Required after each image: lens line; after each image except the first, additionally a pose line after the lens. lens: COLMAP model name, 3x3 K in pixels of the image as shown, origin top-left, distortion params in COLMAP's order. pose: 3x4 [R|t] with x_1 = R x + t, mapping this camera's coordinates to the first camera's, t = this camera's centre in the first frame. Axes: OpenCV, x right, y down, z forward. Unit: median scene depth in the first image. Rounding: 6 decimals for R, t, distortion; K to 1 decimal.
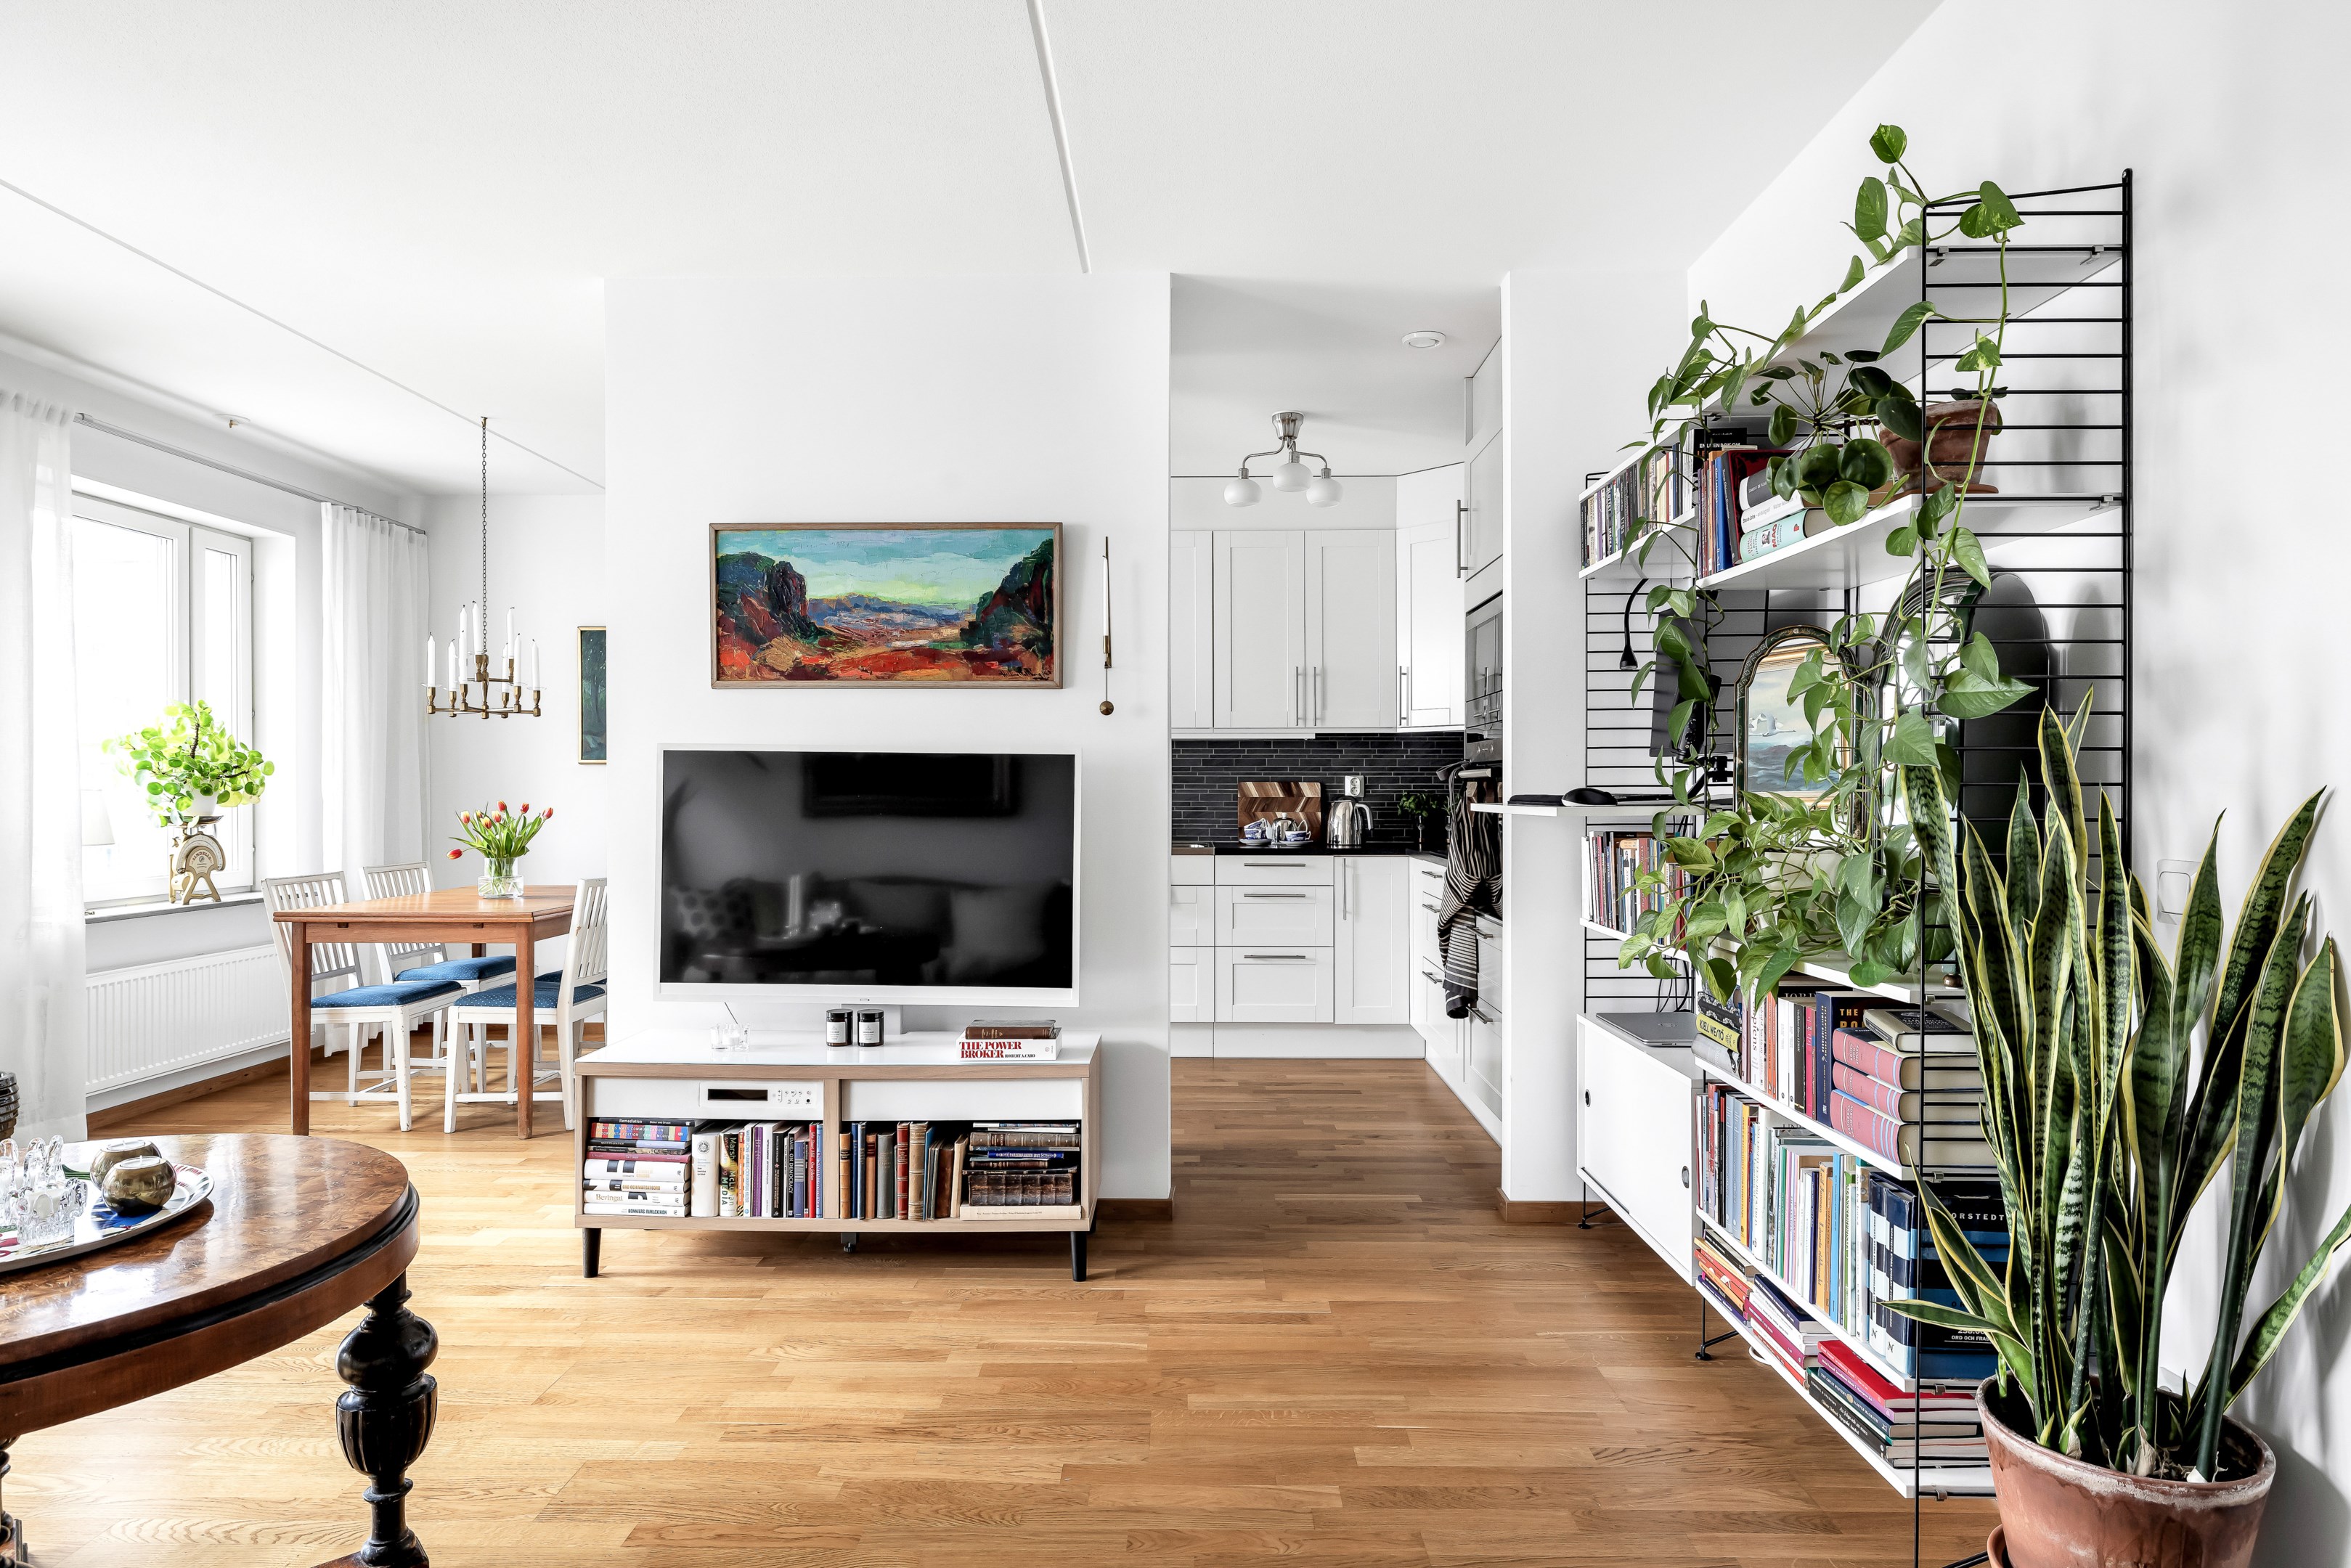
lens RADIAL K [[1313.0, 0, 1174.3], [0, 1313.0, 801.6], [0, 0, 1]] dist [-0.002469, 0.000020]
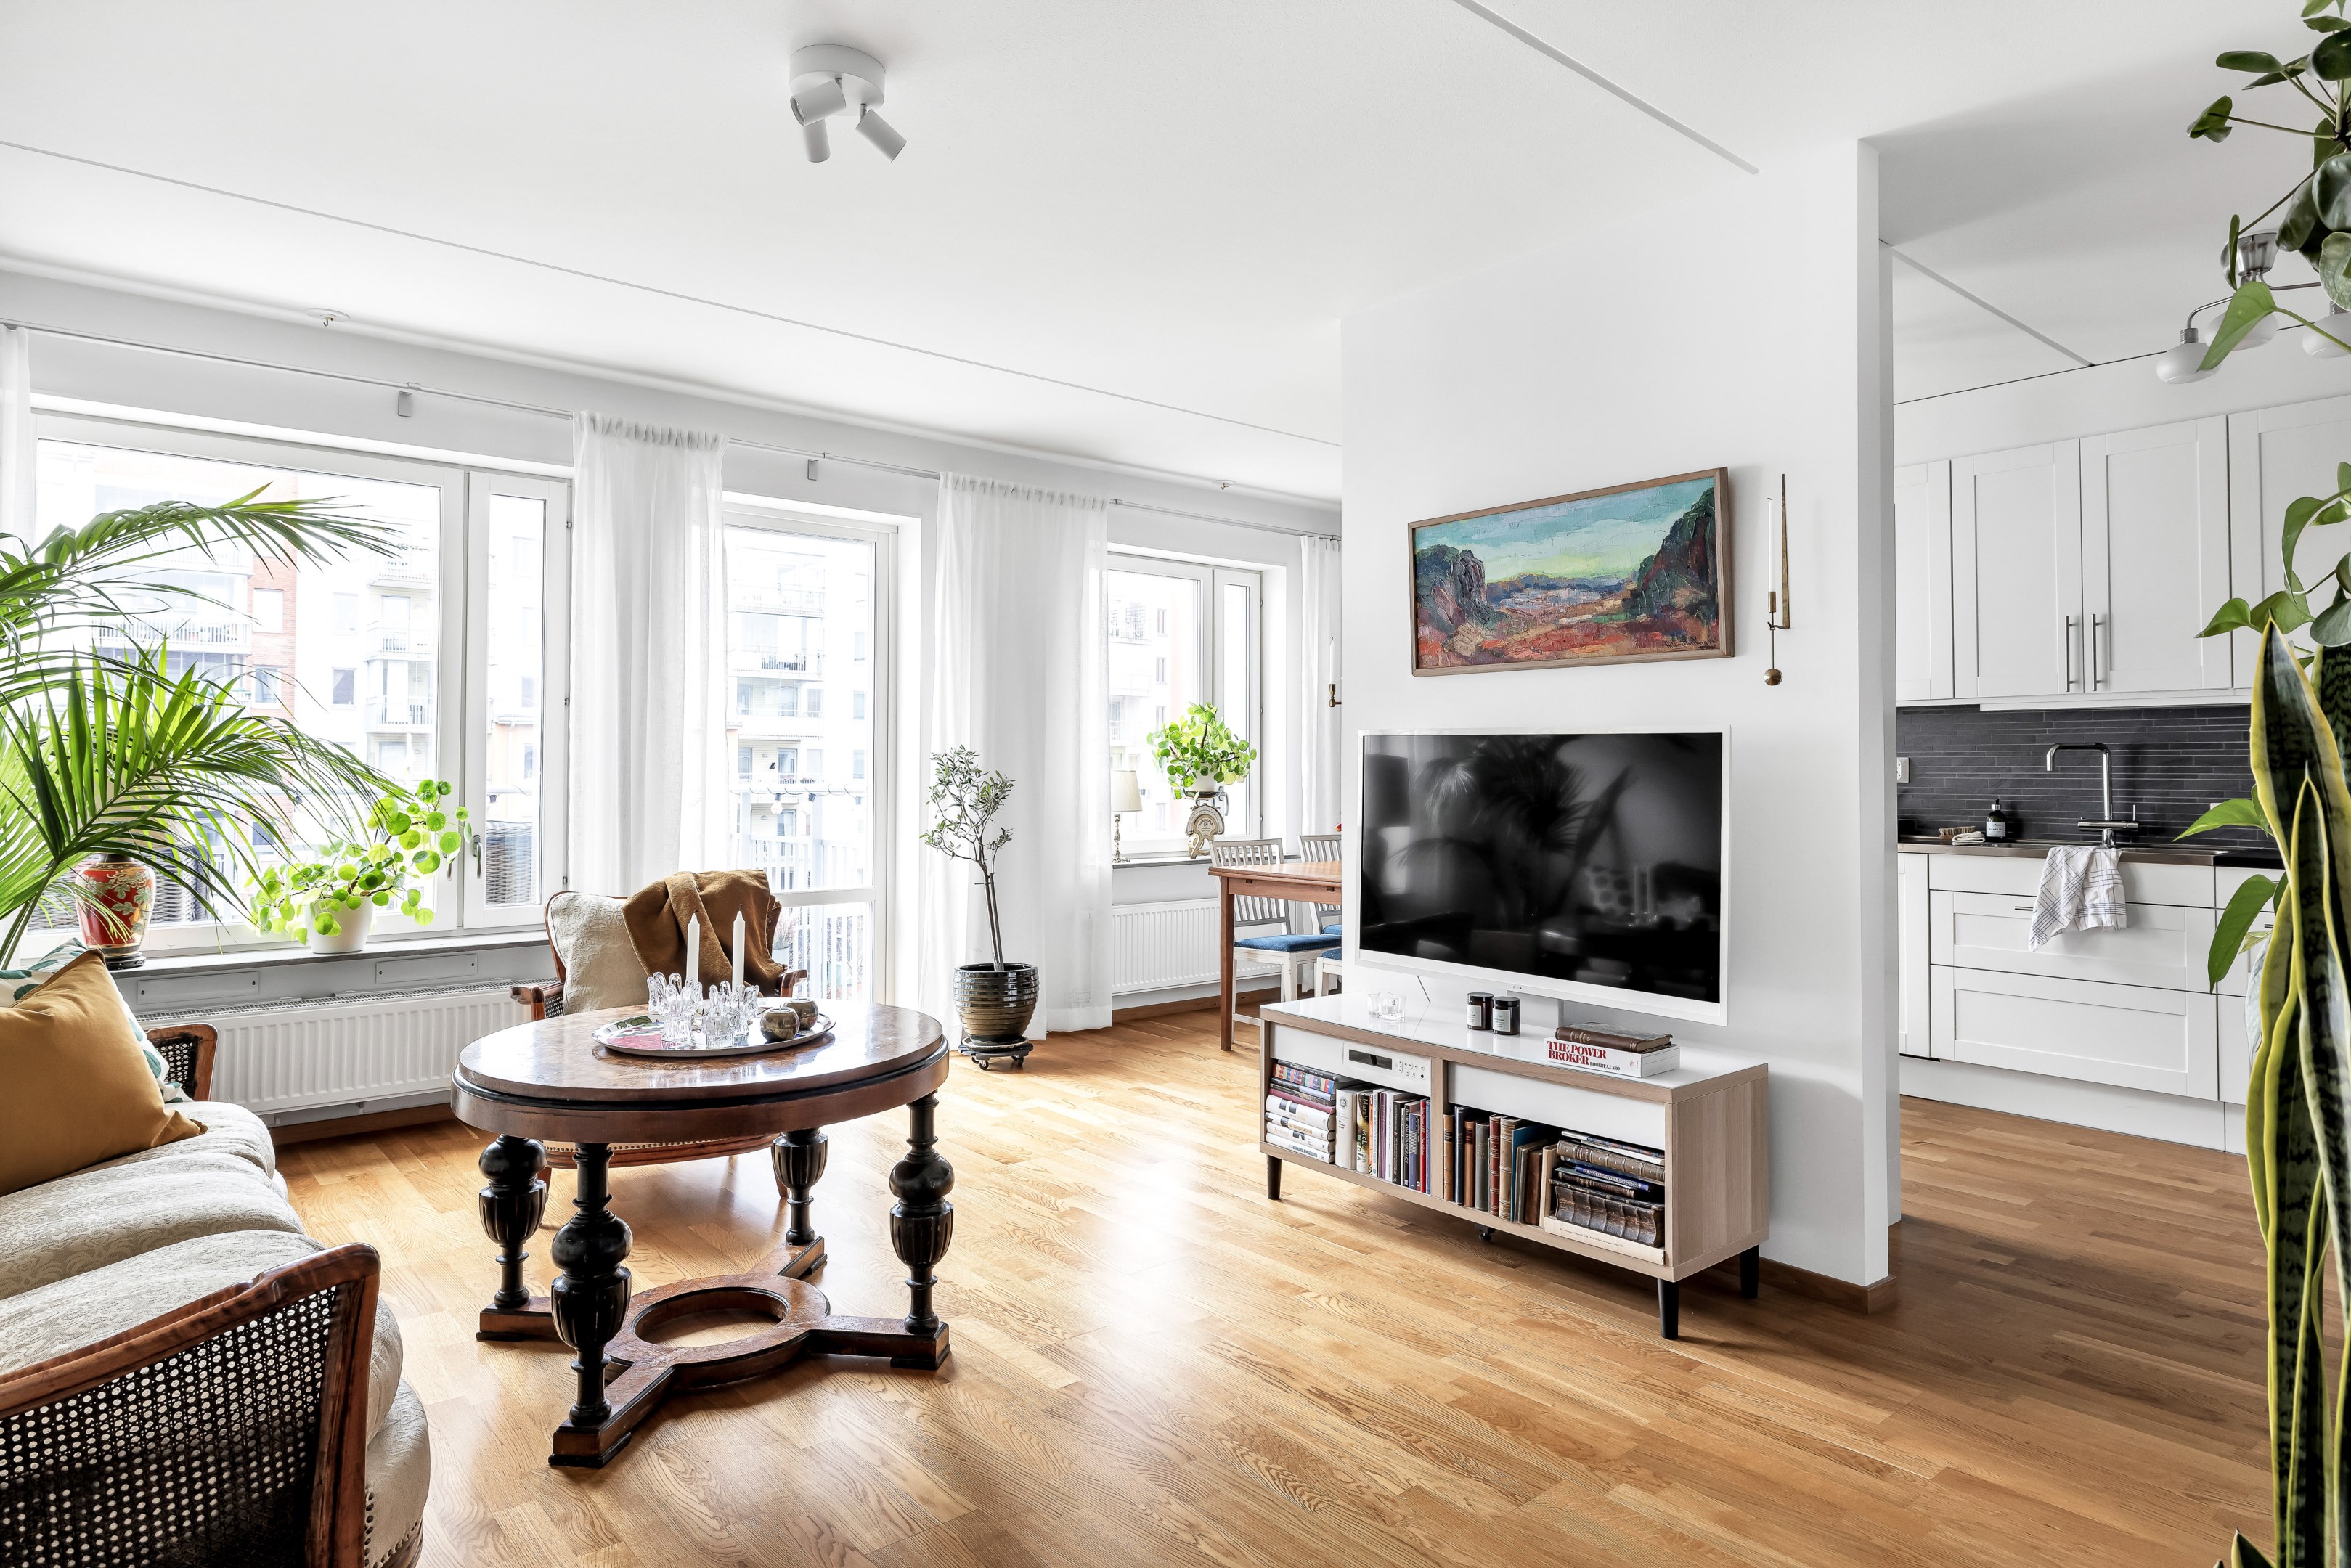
lens RADIAL K [[1367.9, 0, 1176.7], [0, 1367.9, 745.7], [0, 0, 1]] dist [0.000288, -0.000248]
pose [[0.652403, -0.011608, -0.757783, 0.384708], [-0.010385, 0.999652, -0.024254, -0.001825], [0.757801, 0.023693, 0.652055, 0.144427]]
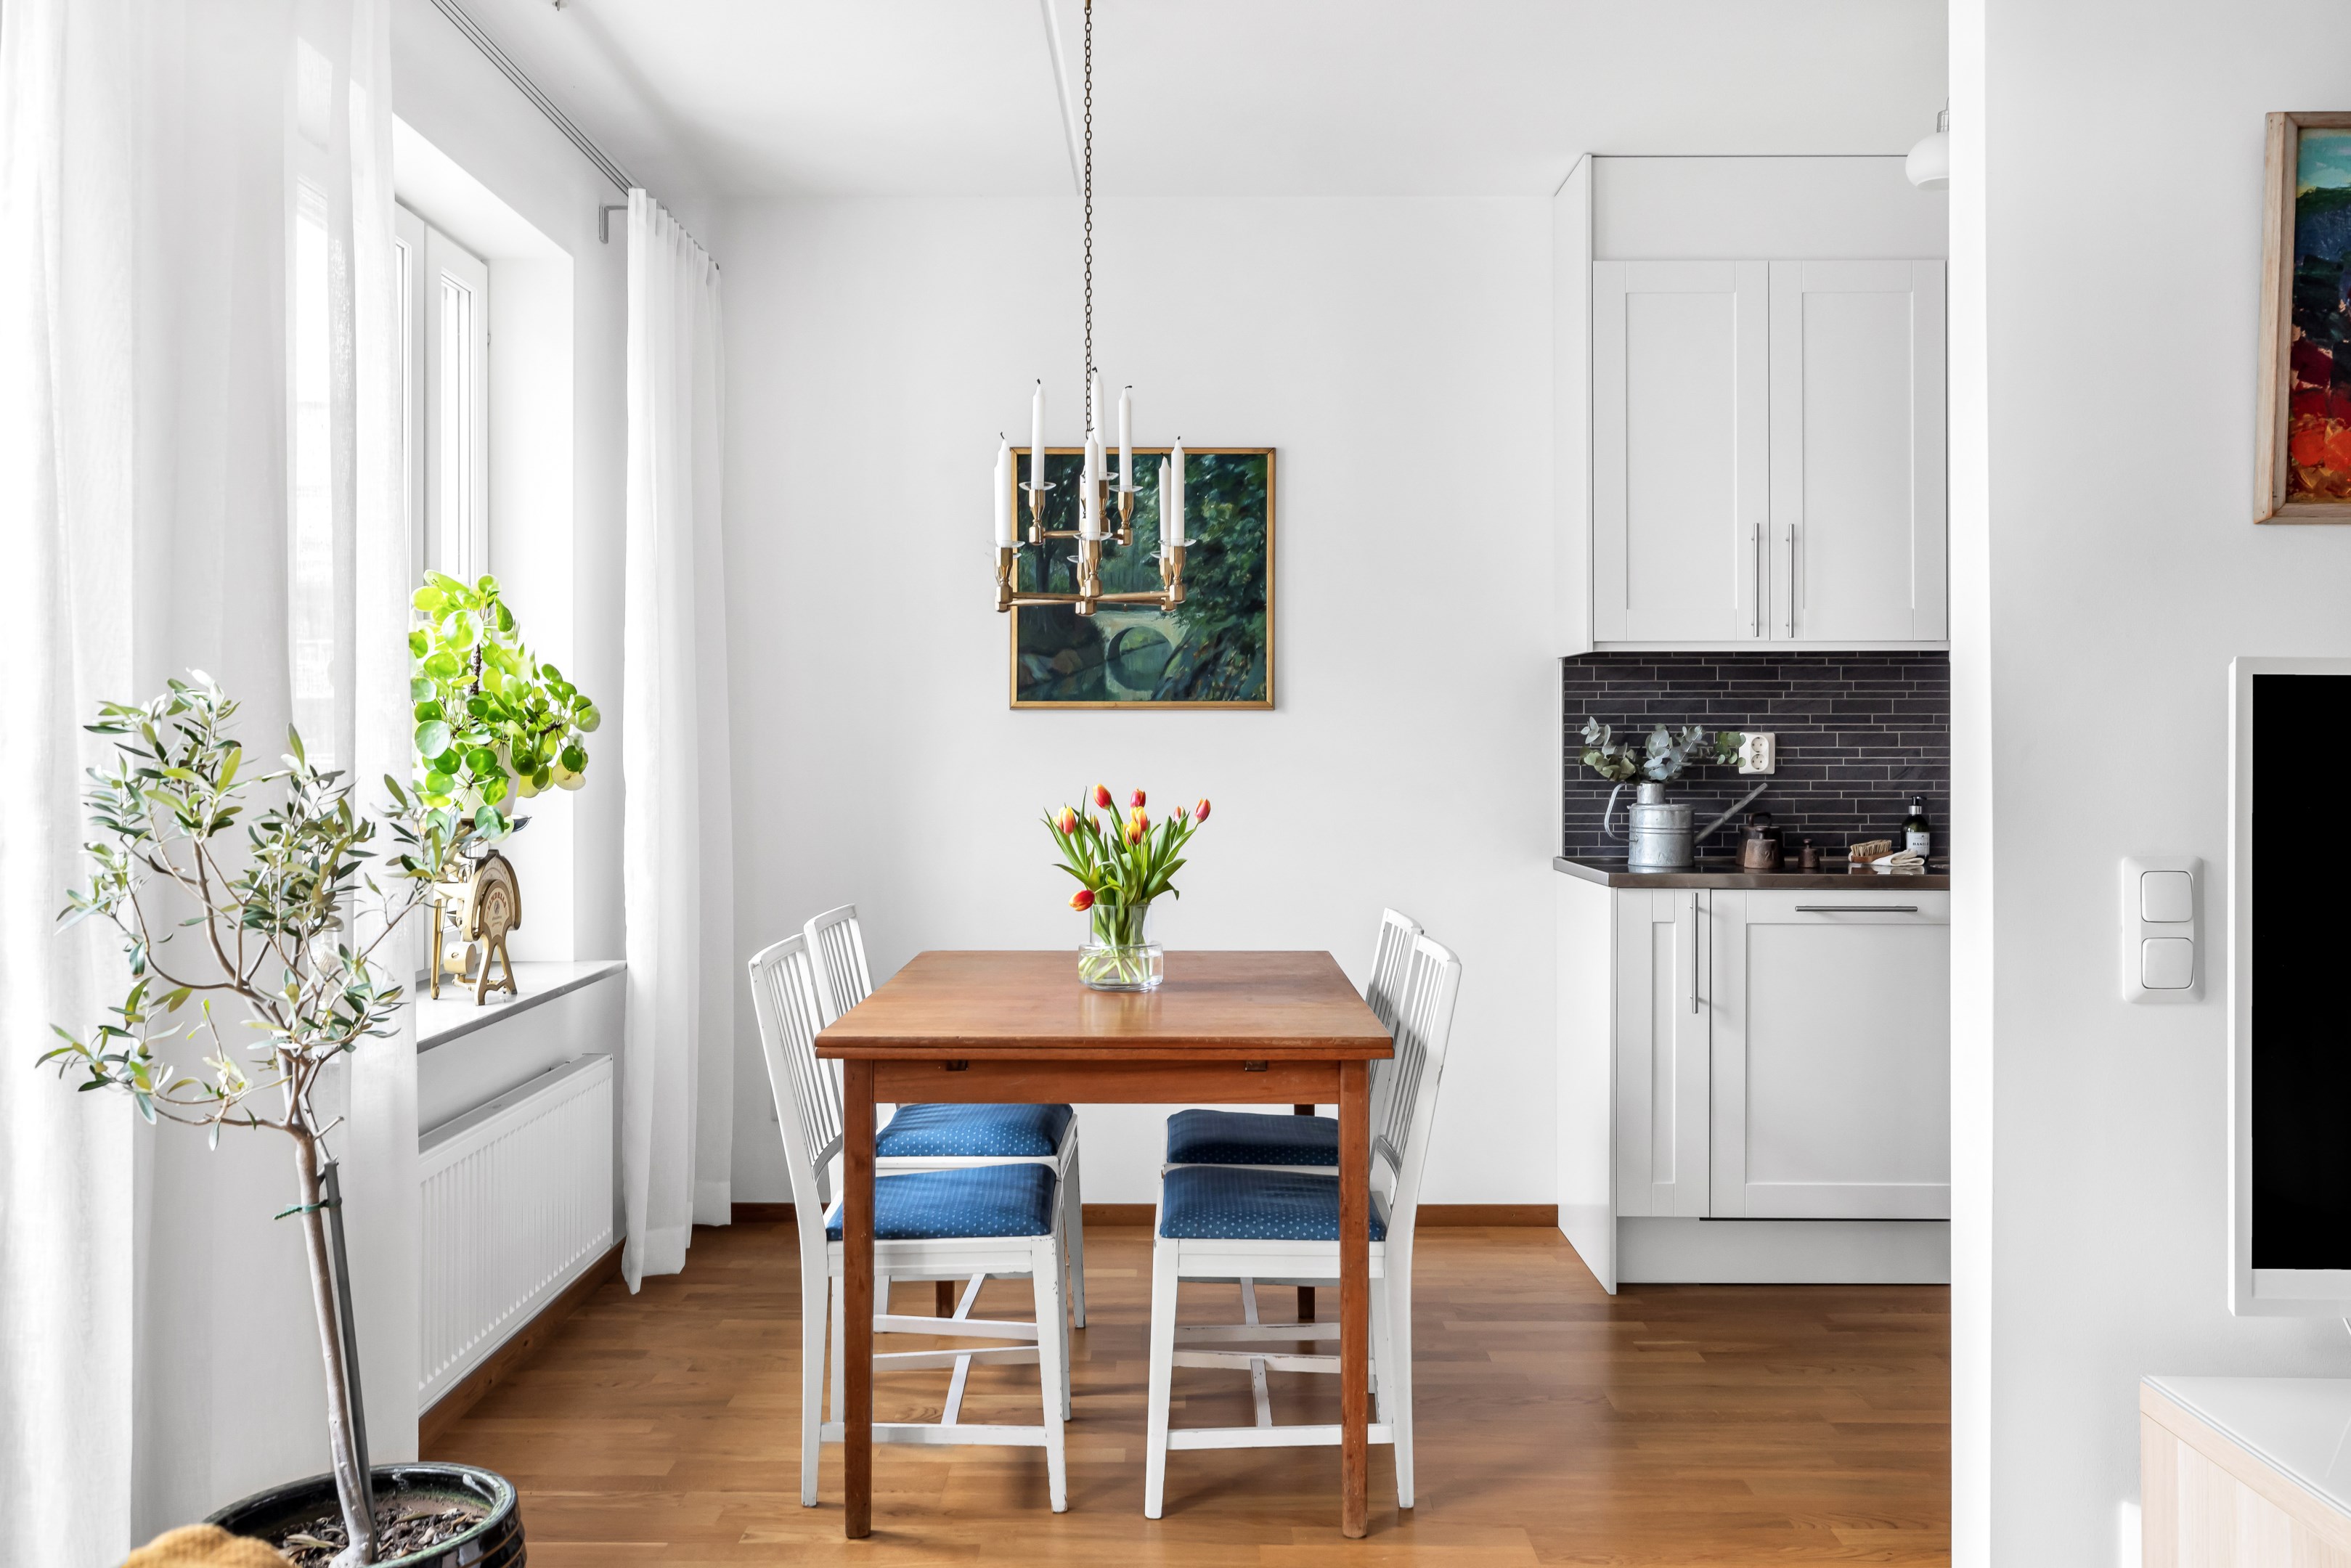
lens RADIAL K [[1937.2, 0, 1173.5], [0, 1937.2, 739.2], [0, 0, 1]] dist [-0.003000, -0.002128]
pose [[0.999960, -0.000334, 0.008979, -0.739660], [0.000462, 0.999897, -0.014319, -0.011305], [-0.008973, 0.014323, 0.999857, 0.433657]]
